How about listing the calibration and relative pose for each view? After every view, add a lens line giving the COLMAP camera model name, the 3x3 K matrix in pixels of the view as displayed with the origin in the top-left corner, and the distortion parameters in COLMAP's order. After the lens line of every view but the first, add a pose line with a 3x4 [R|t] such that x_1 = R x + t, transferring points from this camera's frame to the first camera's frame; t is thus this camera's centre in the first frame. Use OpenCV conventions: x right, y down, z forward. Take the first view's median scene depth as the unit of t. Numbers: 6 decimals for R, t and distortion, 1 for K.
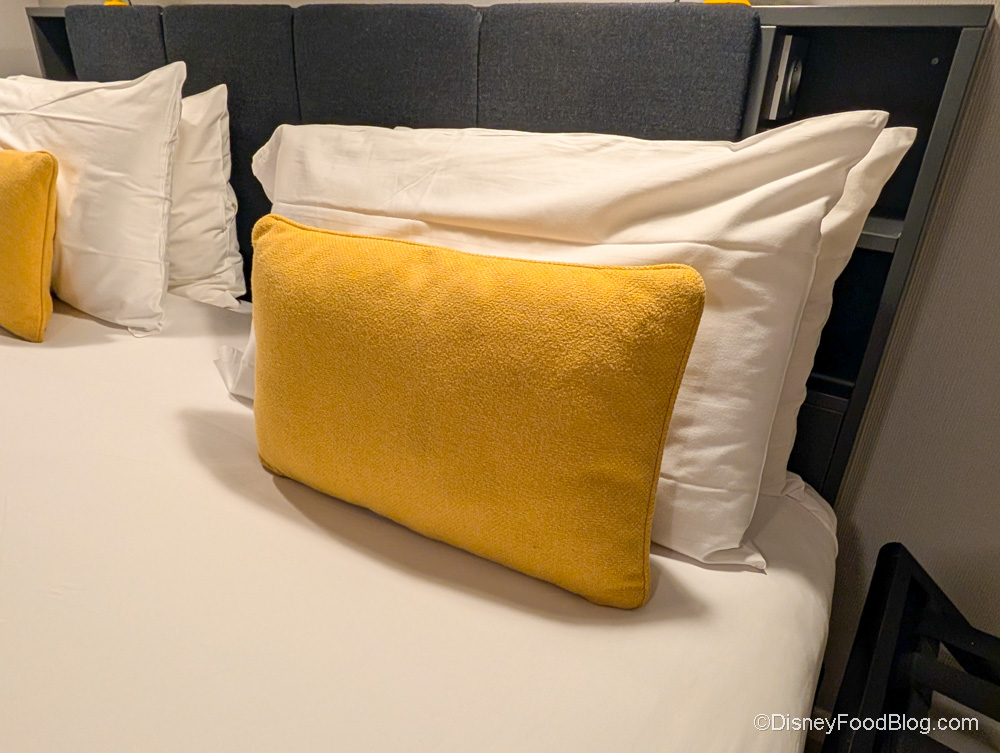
lens RADIAL K [[378.6, 0, 500.4], [0, 378.6, 376.8], [0, 0, 1]] dist [0.000565, 0.000750]
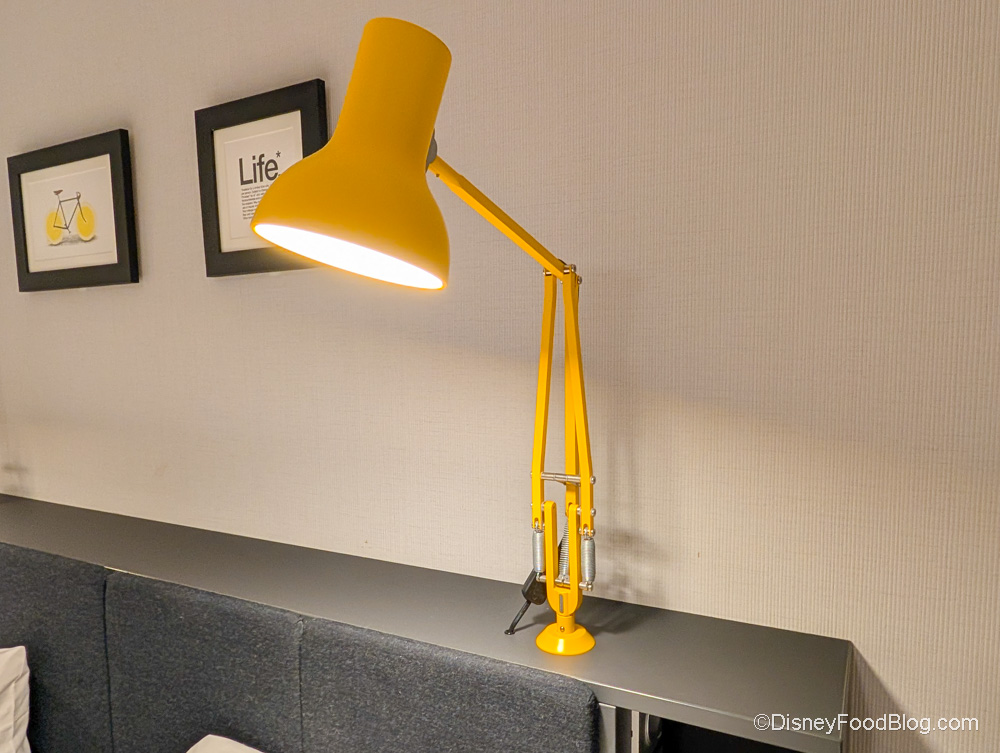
lens RADIAL K [[378.6, 0, 501.5], [0, 378.6, 374.0], [0, 0, 1]] dist [0.000565, 0.000750]
pose [[0.996590, -0.066268, 0.049166, 0.409323], [0.074908, 0.976460, -0.202275, -1.314806], [-0.034604, 0.205268, 0.978094, -0.005233]]
